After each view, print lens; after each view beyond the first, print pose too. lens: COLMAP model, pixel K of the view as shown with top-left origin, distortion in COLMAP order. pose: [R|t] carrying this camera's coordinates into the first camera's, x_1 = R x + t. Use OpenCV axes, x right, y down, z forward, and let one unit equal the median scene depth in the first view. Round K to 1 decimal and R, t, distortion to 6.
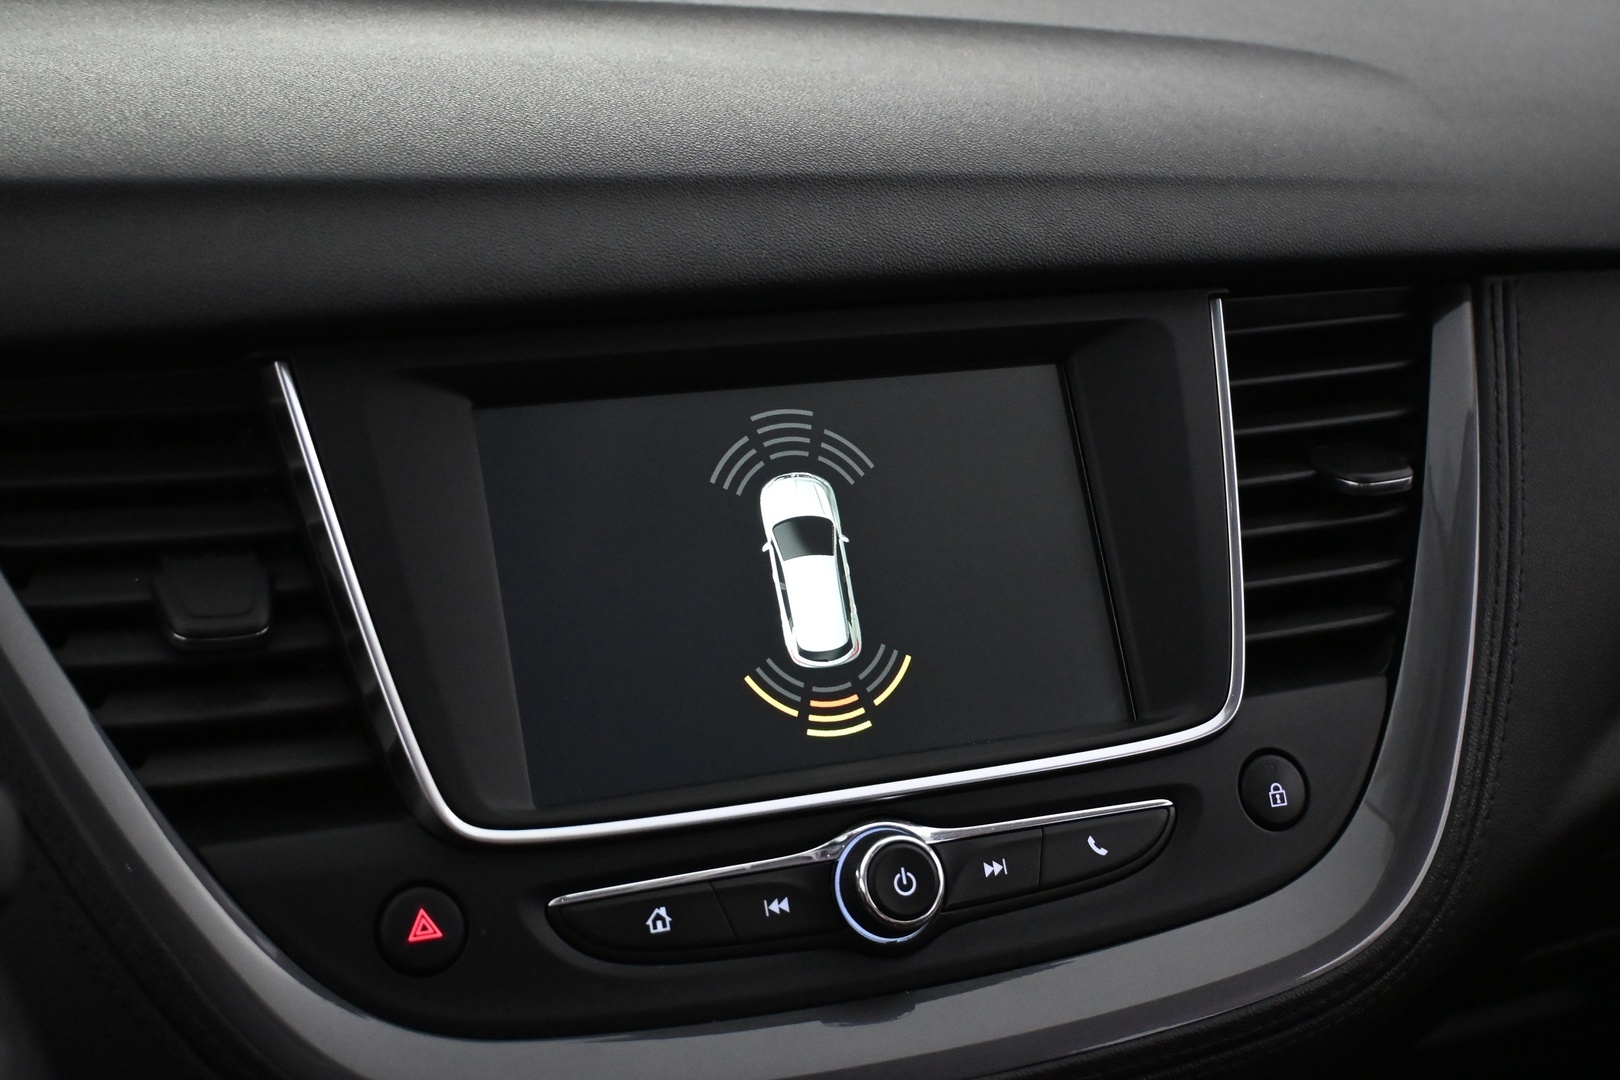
lens RADIAL K [[2290.5, 0, 811.5], [0, 2290.5, 540.3], [0, 0, 1]] dist [0.091741, 0.000000]
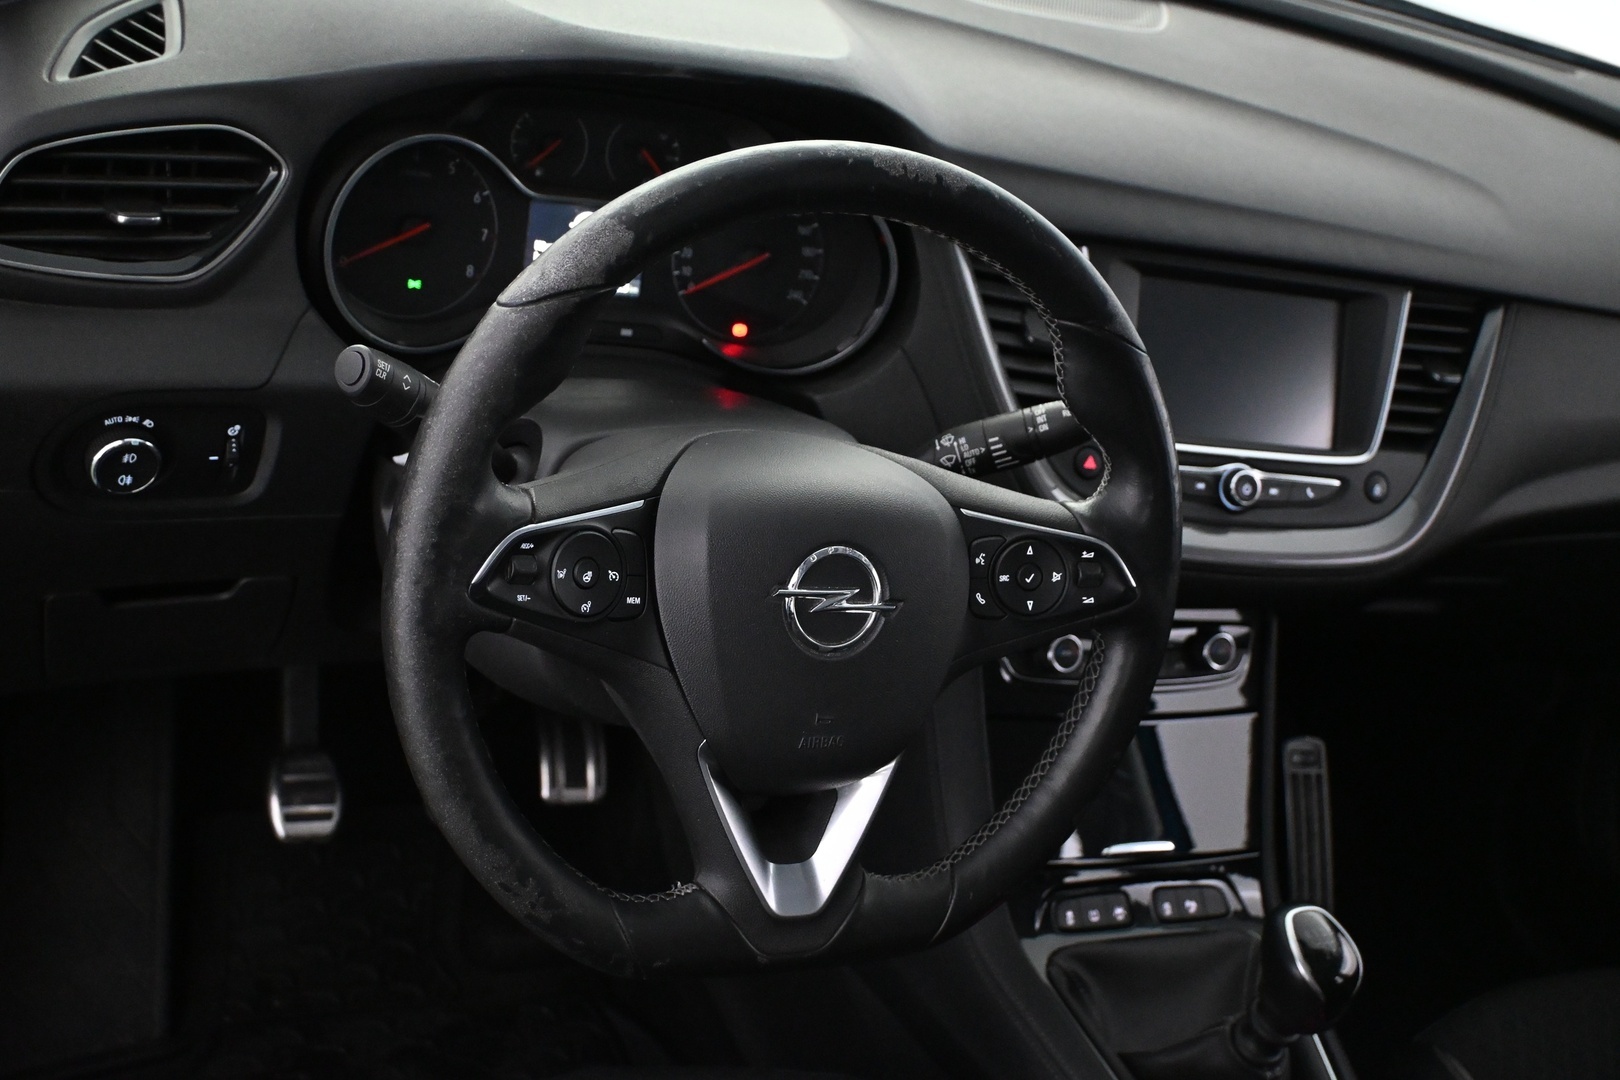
lens RADIAL K [[1915.9, 0, 810.0], [0, 1915.9, 538.1], [0, 0, 1]] dist [0.015758, 0.000000]
pose [[0.968924, 0.242888, 0.046815, -0.505084], [-0.247357, 0.950596, 0.187571, -0.085320], [0.001057, -0.193322, 0.981135, -1.131181]]
